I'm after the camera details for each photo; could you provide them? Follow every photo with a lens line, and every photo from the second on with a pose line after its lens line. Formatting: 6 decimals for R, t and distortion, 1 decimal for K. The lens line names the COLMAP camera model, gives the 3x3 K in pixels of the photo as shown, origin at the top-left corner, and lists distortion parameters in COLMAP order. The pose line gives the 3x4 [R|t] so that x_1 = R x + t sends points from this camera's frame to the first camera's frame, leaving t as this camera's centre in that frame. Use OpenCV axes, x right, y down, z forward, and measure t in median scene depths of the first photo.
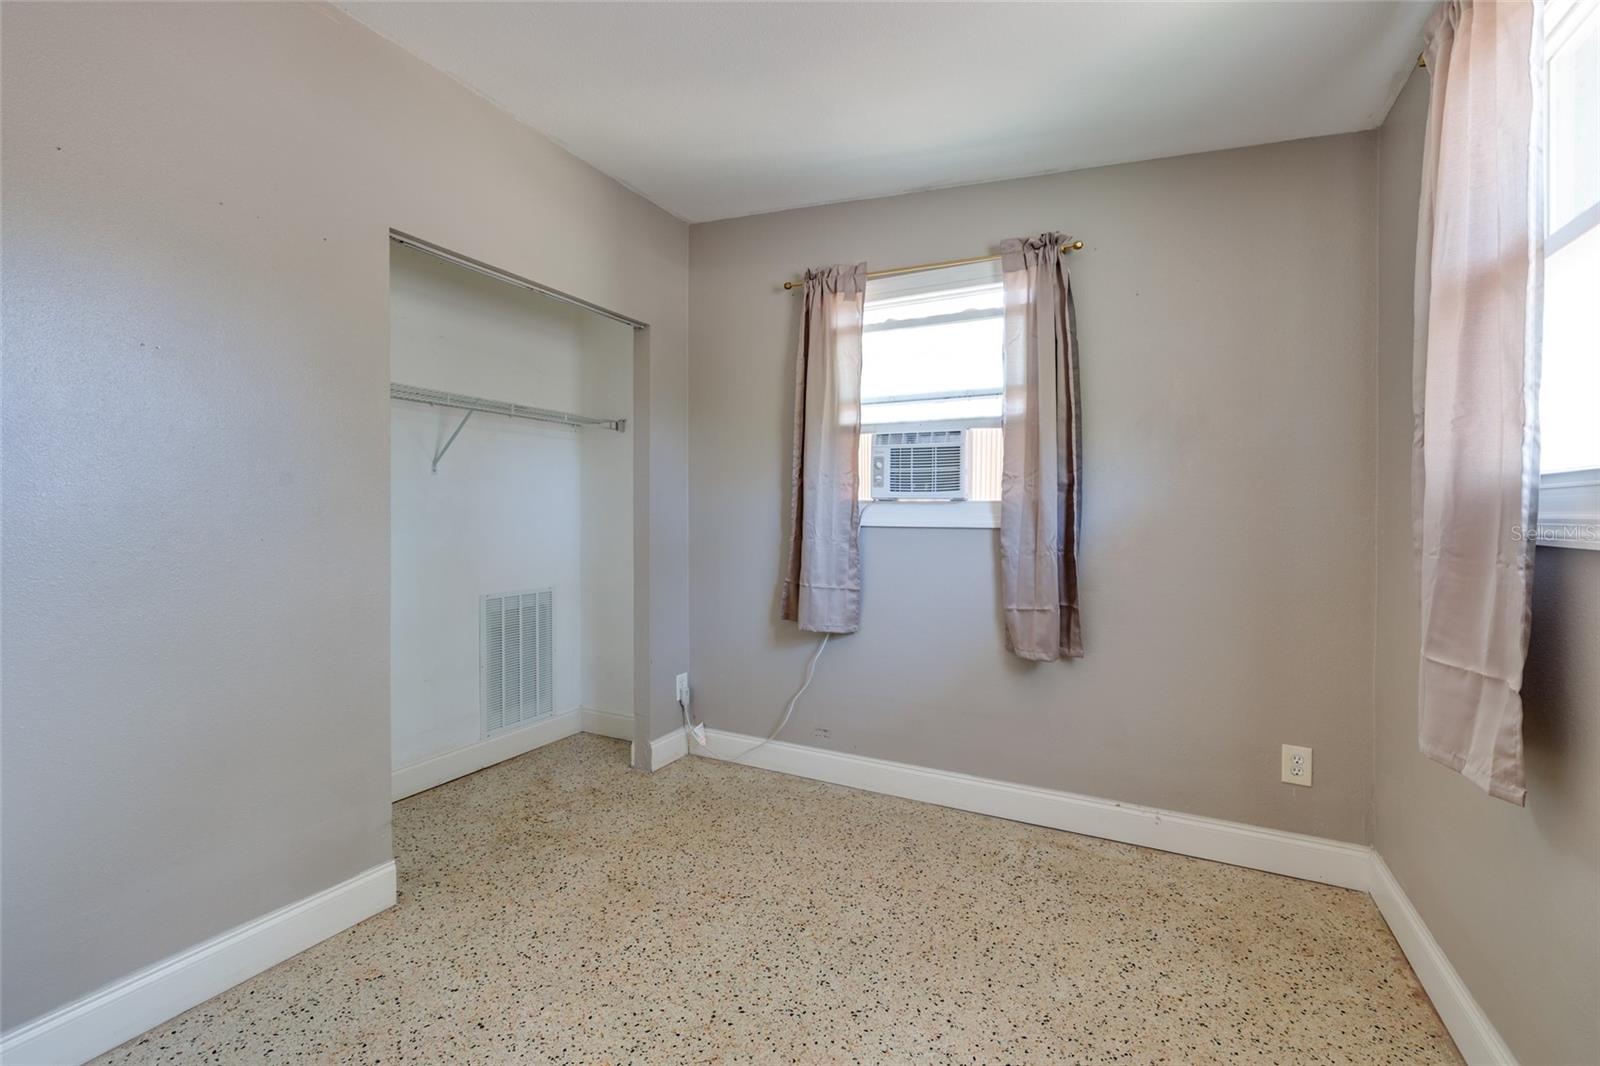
lens RADIAL K [[675.7, 0, 795.1], [0, 675.7, 510.8], [0, 0, 1]] dist [0.000323, 0.000057]
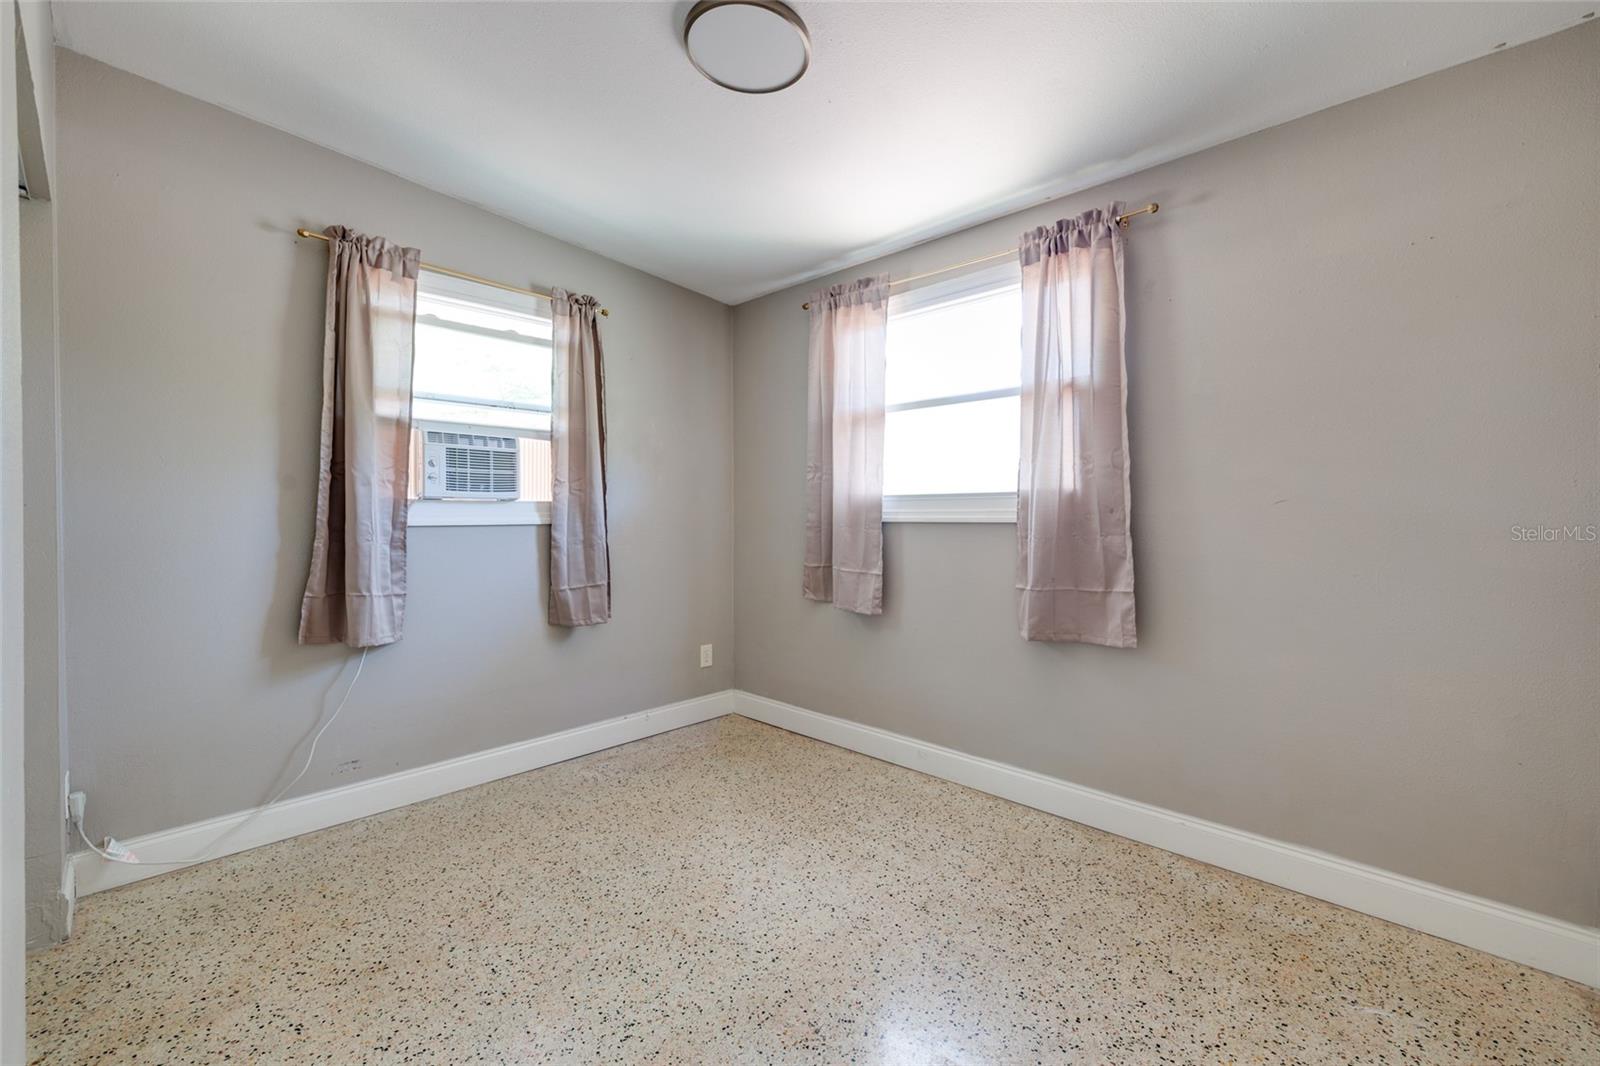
lens RADIAL K [[684.3, 0, 810.0], [0, 684.3, 515.0], [0, 0, 1]] dist [0.000255, 0.000392]
pose [[0.273394, -0.007873, 0.961870, -0.718569], [0.001998, 0.999969, 0.007617, 0.001161], [-0.961900, -0.000161, 0.273401, 0.215129]]
